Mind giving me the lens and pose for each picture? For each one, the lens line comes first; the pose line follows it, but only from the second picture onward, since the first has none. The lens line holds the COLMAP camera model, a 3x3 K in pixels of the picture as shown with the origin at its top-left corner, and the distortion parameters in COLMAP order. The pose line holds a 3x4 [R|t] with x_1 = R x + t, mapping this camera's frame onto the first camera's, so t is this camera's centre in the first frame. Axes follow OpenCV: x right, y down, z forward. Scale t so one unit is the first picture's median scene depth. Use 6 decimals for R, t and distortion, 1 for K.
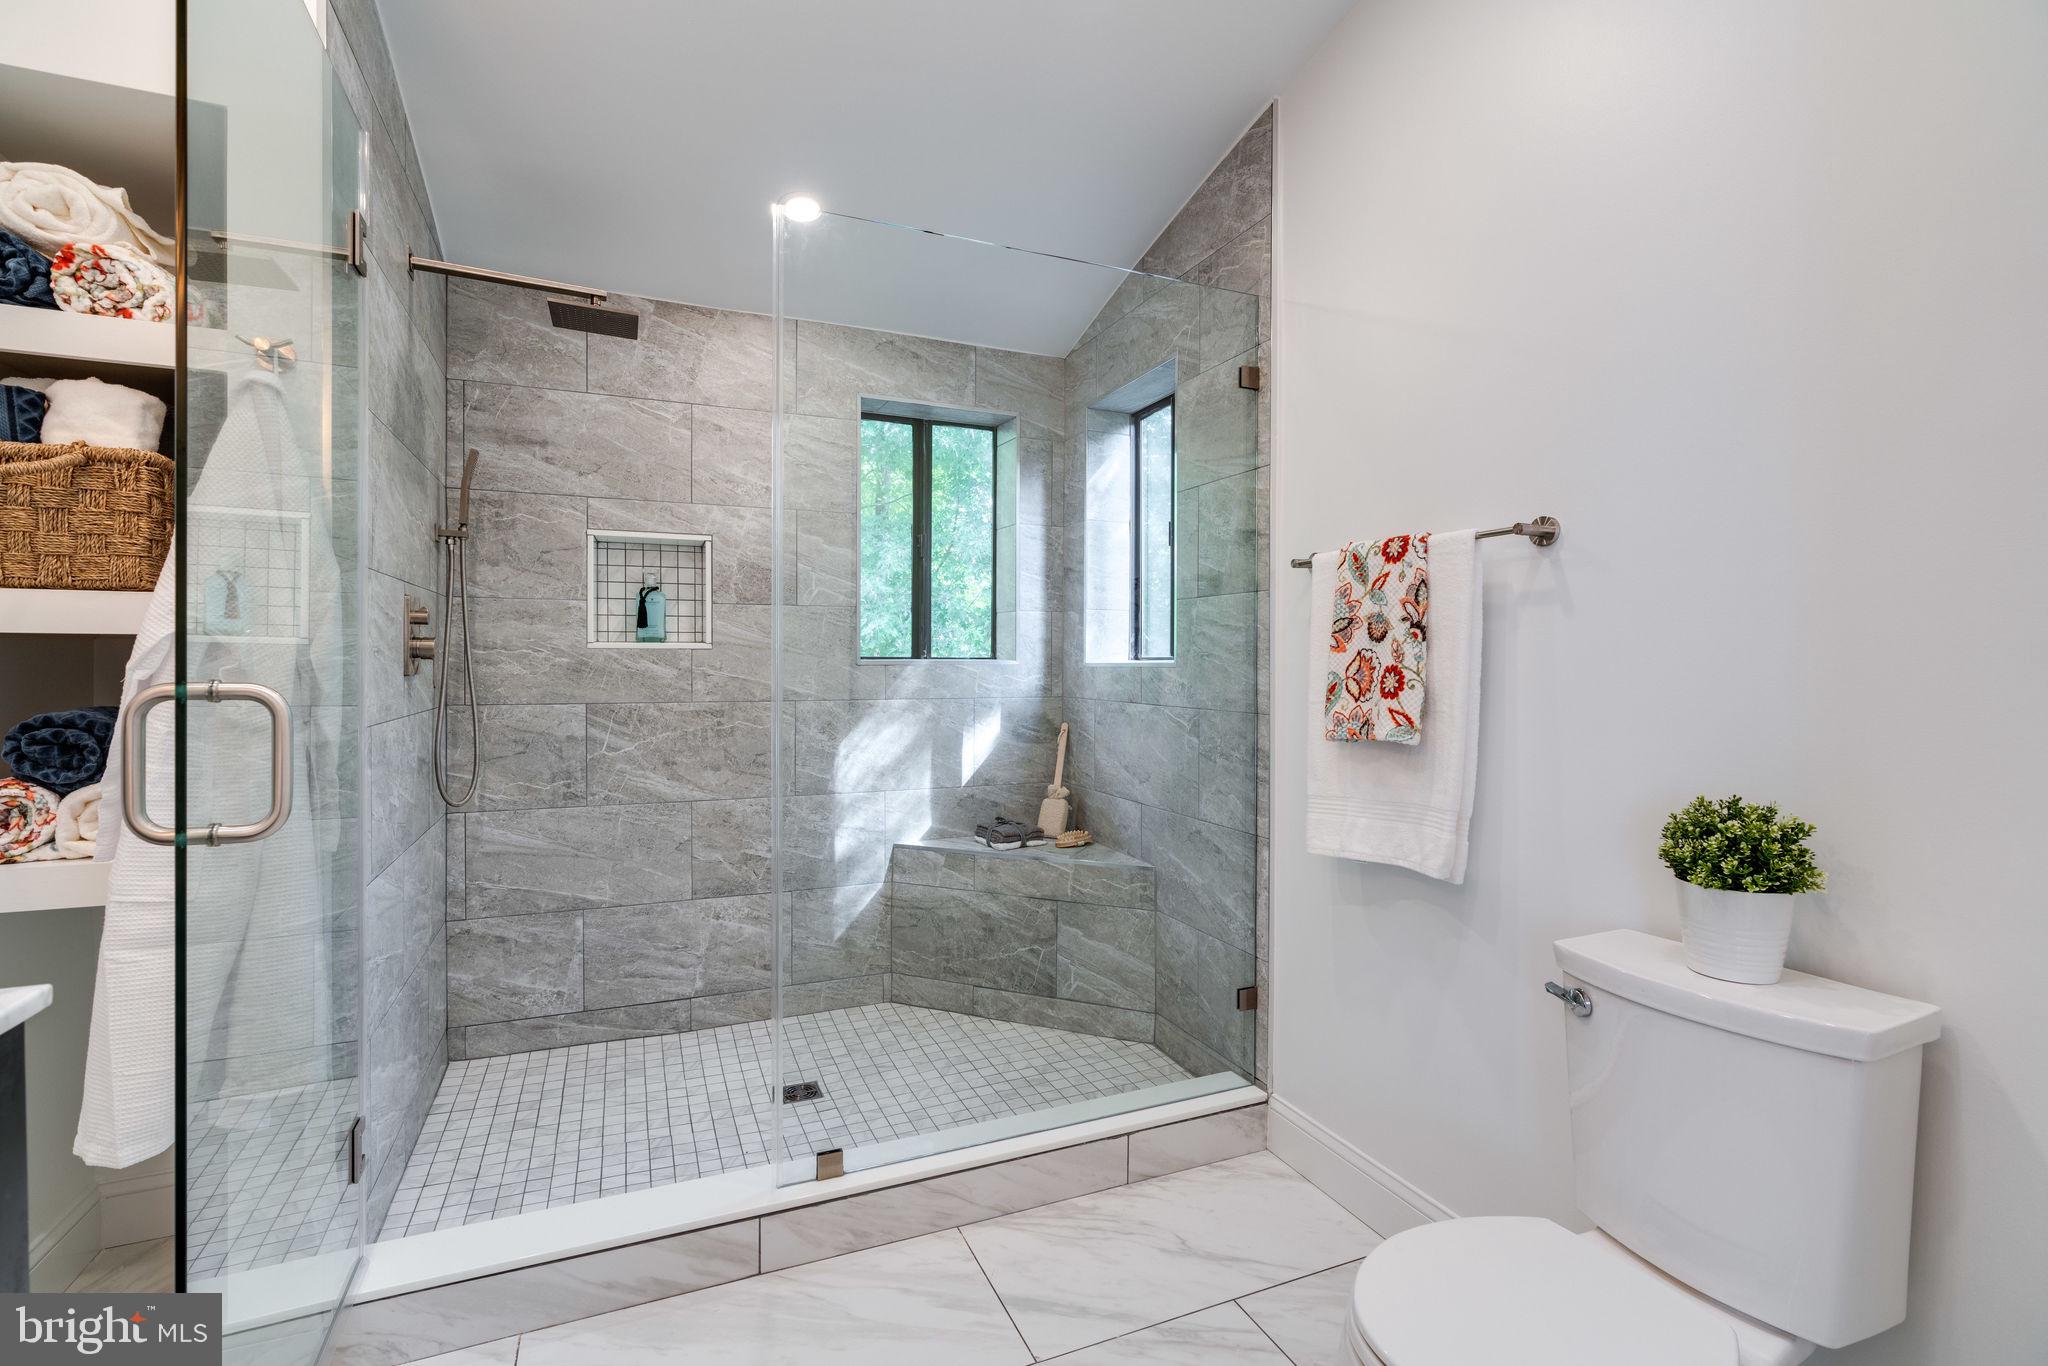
lens RADIAL K [[917.4, 0, 1022.6], [0, 917.4, 670.7], [0, 0, 1]] dist [-0.015161, 0.006517]
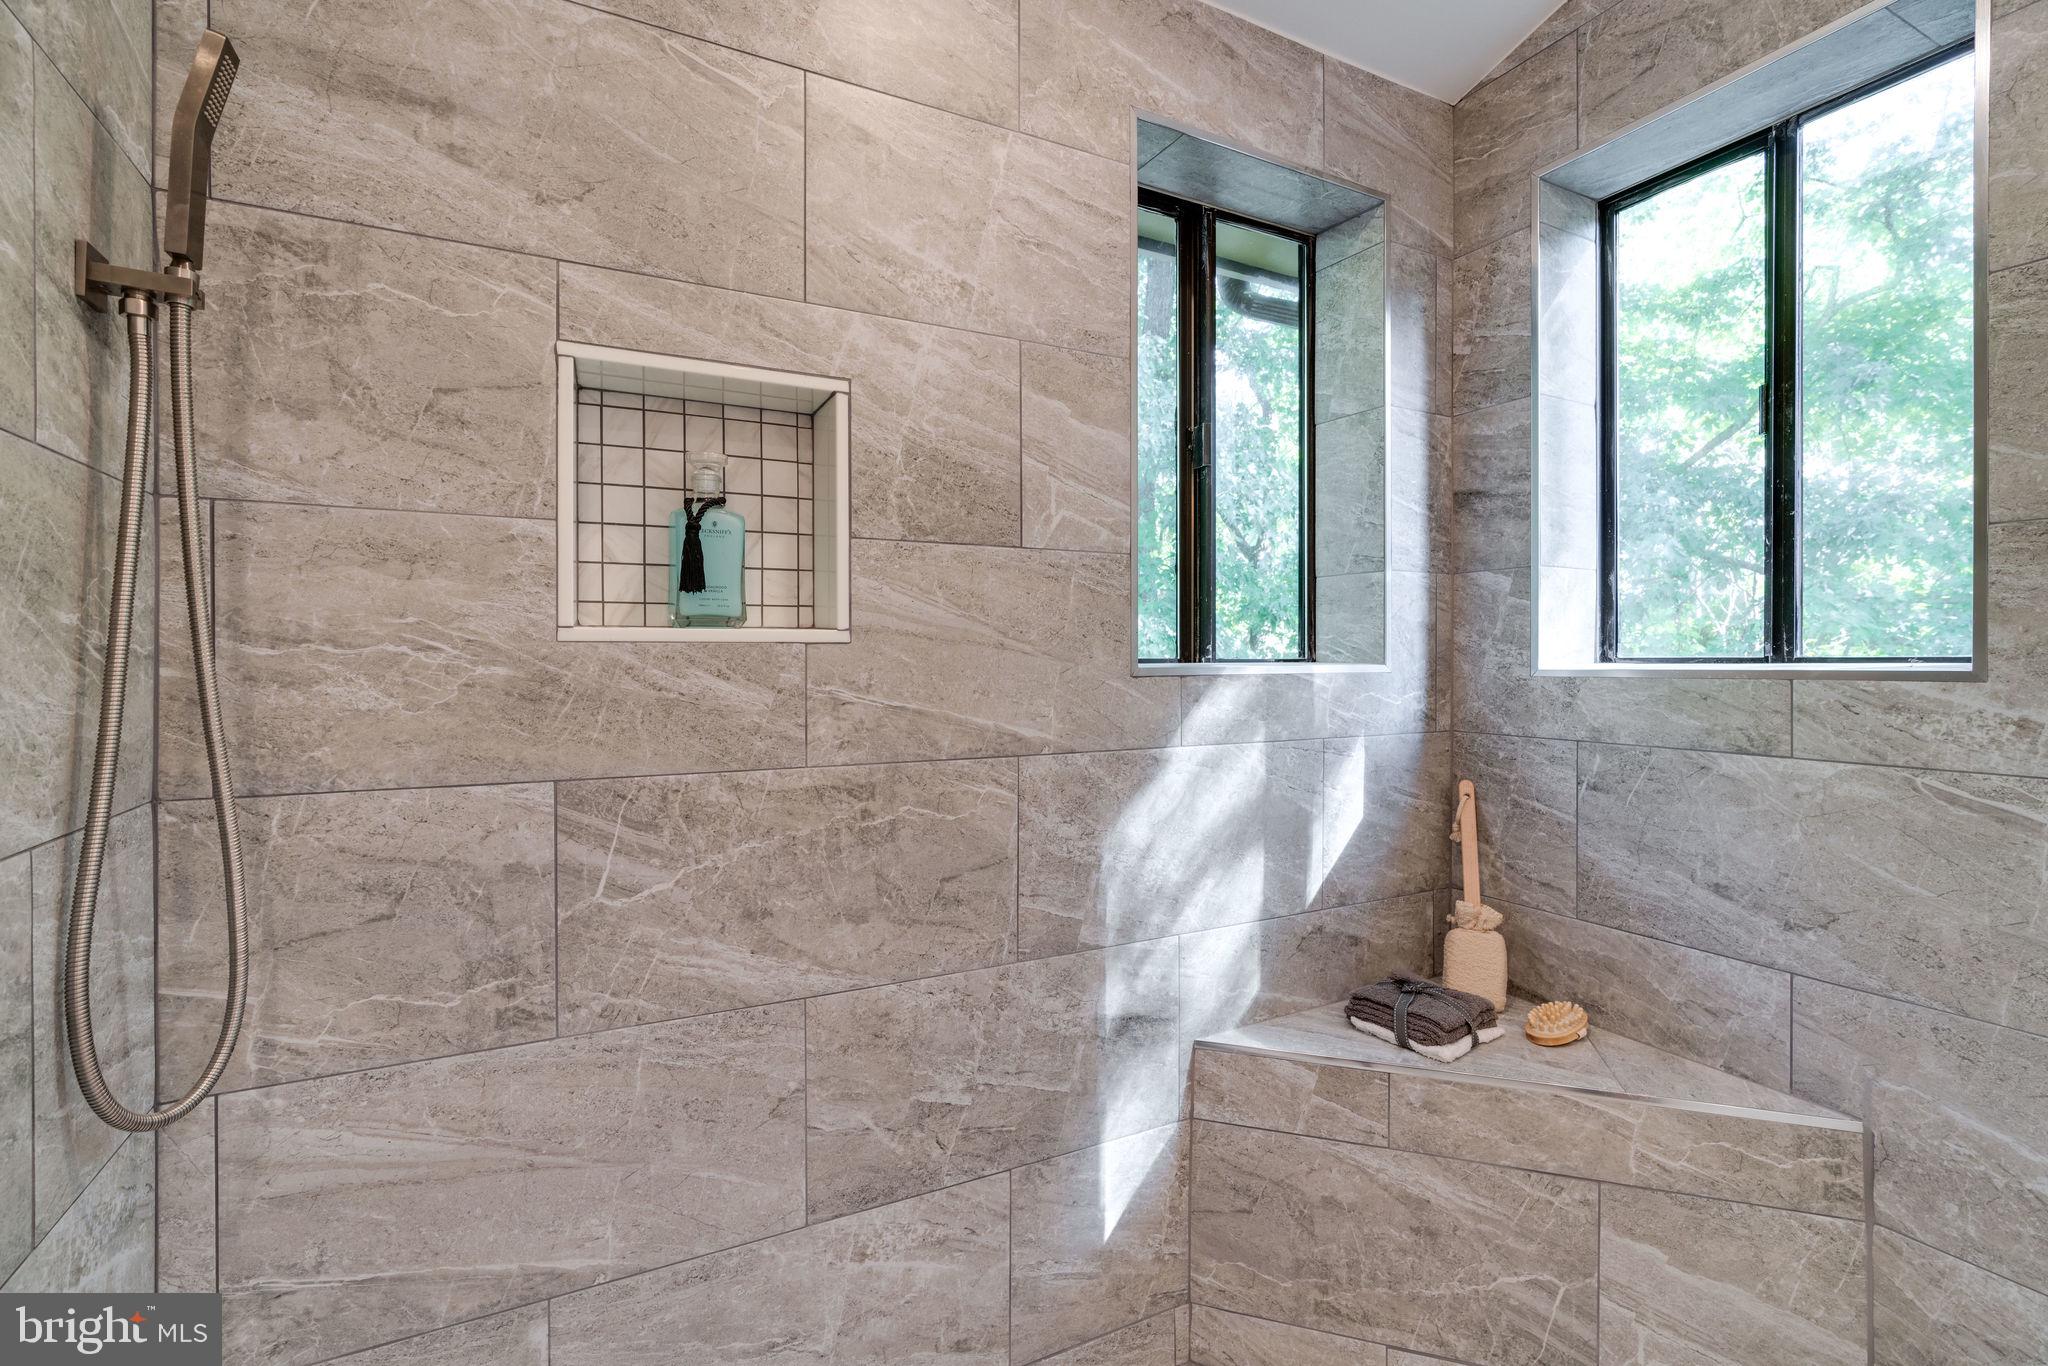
lens RADIAL K [[917.8, 0, 1020.7], [0, 917.8, 662.9], [0, 0, 1]] dist [-0.013464, 0.006362]
pose [[0.997427, -0.004539, 0.071542, -0.295797], [0.004988, 0.999969, -0.006092, -0.011391], [-0.071512, 0.006433, 0.997419, 0.573725]]
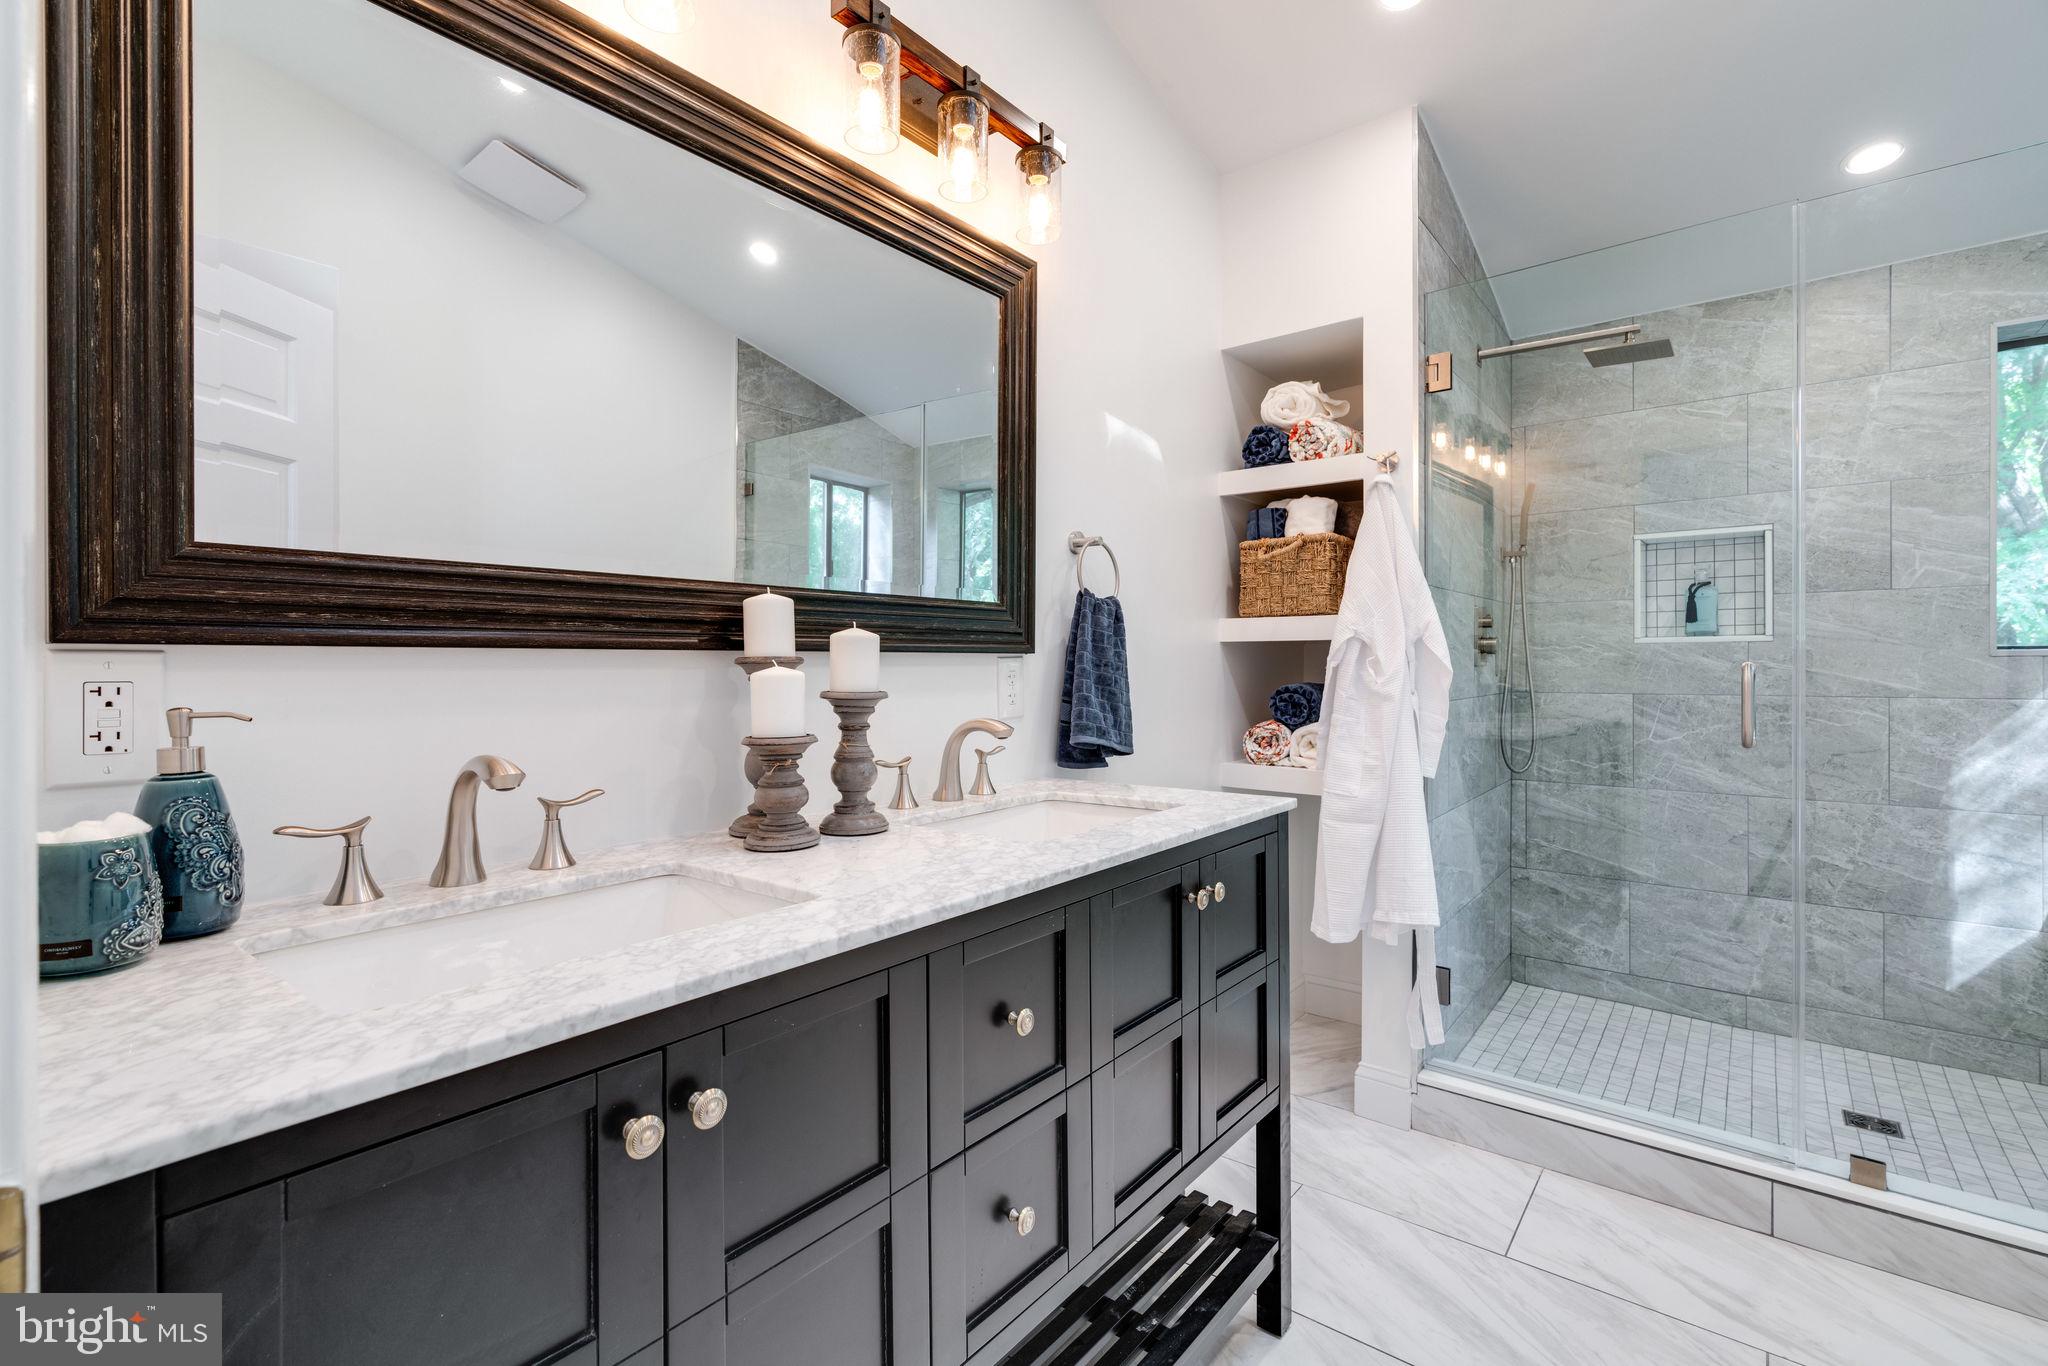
lens RADIAL K [[917.4, 0, 1022.6], [0, 917.4, 670.7], [0, 0, 1]] dist [-0.015161, 0.006517]
pose [[0.468157, 0.001493, -0.883644, 0.143245], [-0.002134, 0.999998, 0.000559, 0.008966], [0.883643, 0.001624, 0.468159, -0.155699]]
